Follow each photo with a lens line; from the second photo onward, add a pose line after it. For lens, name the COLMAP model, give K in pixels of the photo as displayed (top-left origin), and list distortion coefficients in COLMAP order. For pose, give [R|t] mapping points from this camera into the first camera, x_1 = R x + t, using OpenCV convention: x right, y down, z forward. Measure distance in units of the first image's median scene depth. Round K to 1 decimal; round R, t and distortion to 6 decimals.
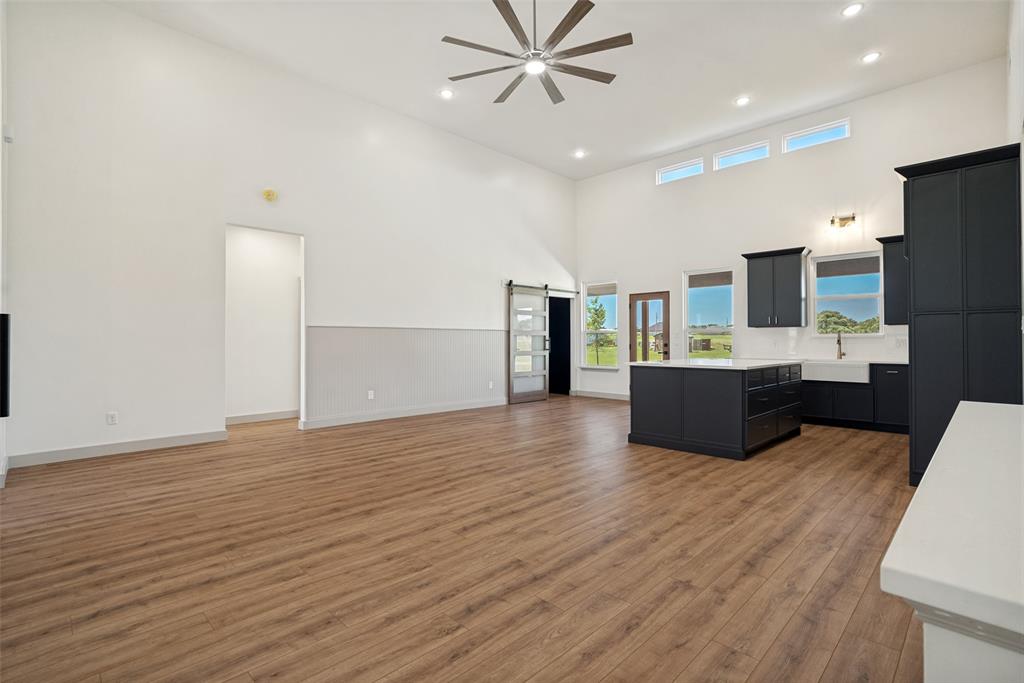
lens RADIAL K [[478.7, 0, 517.1], [0, 478.7, 338.7], [0, 0, 1]] dist [-0.001877, 0.000518]
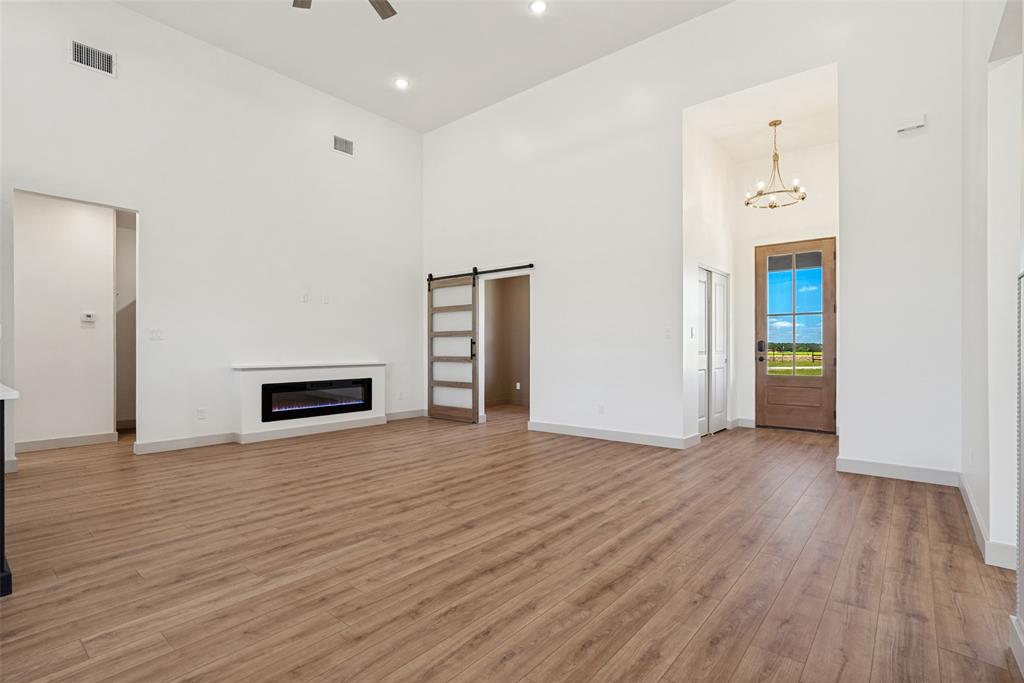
lens RADIAL K [[490.4, 0, 508.0], [0, 490.4, 342.4], [0, 0, 1]] dist [-0.001376, 0.000693]
pose [[-0.997033, 0.001721, -0.076959, -0.184007], [0.003000, 0.999859, -0.016513, 0.021946], [0.076920, -0.016695, -0.996897, 1.831751]]
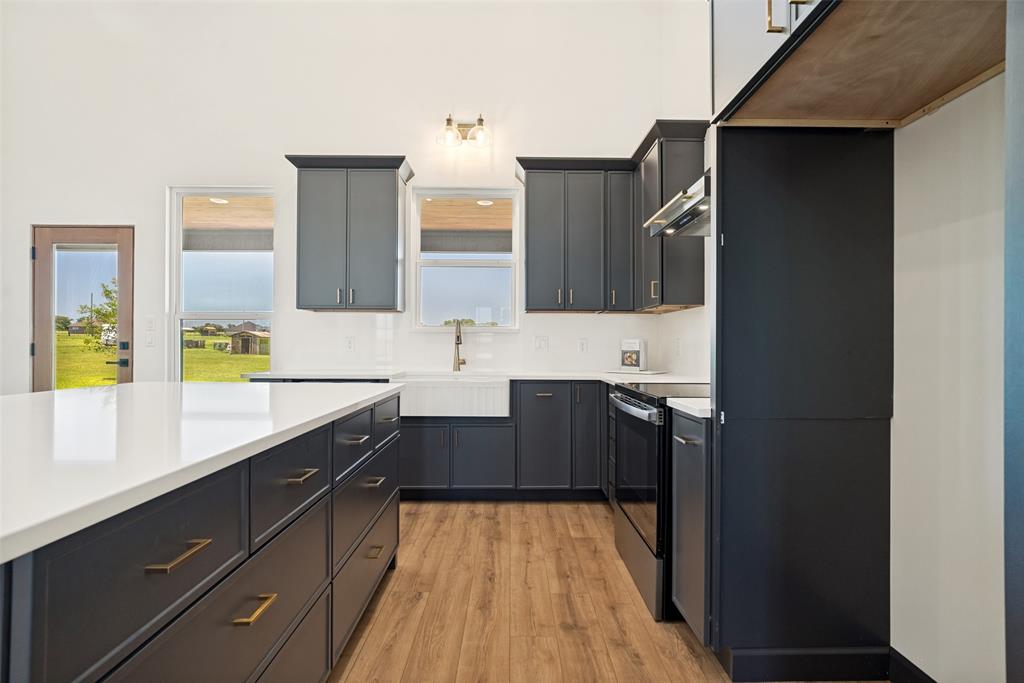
lens RADIAL K [[478.7, 0, 517.1], [0, 478.7, 338.7], [0, 0, 1]] dist [-0.001877, 0.000518]
pose [[0.695930, 0.011665, 0.718015, 0.514929], [-0.009008, 0.999931, -0.007514, 0.013863], [-0.718053, -0.001239, 0.695987, 0.897274]]
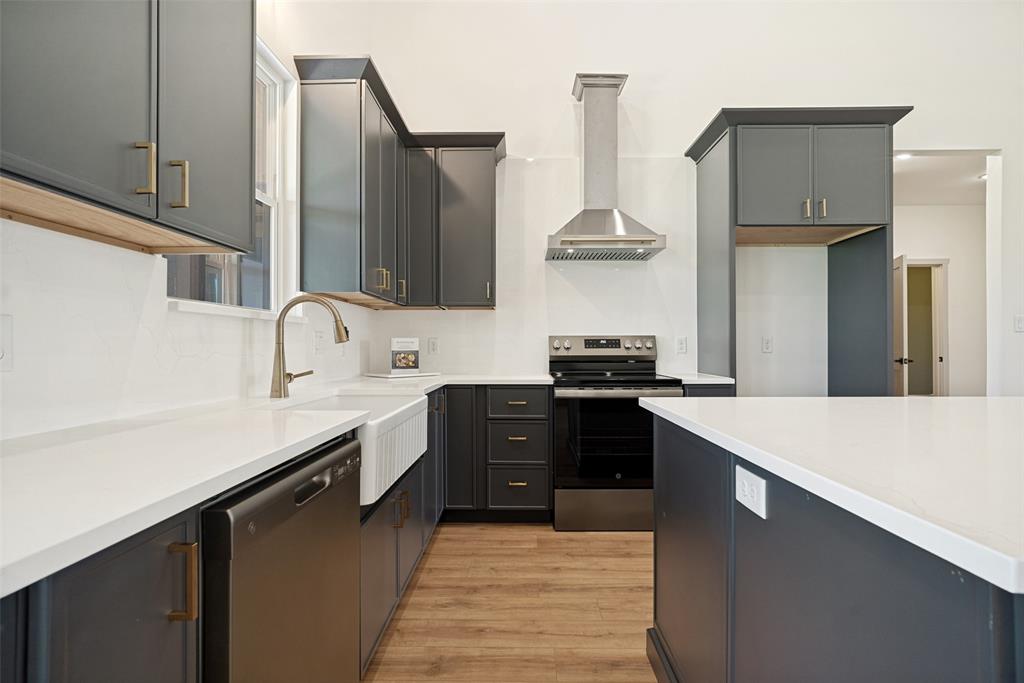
lens RADIAL K [[480.5, 0, 515.4], [0, 480.5, 342.6], [0, 0, 1]] dist [-0.002520, -0.000230]
pose [[-0.689964, 0.007553, 0.723804, 0.607425], [-0.002812, 0.999910, -0.013114, 0.023468], [-0.723838, -0.011084, -0.689881, 1.740868]]
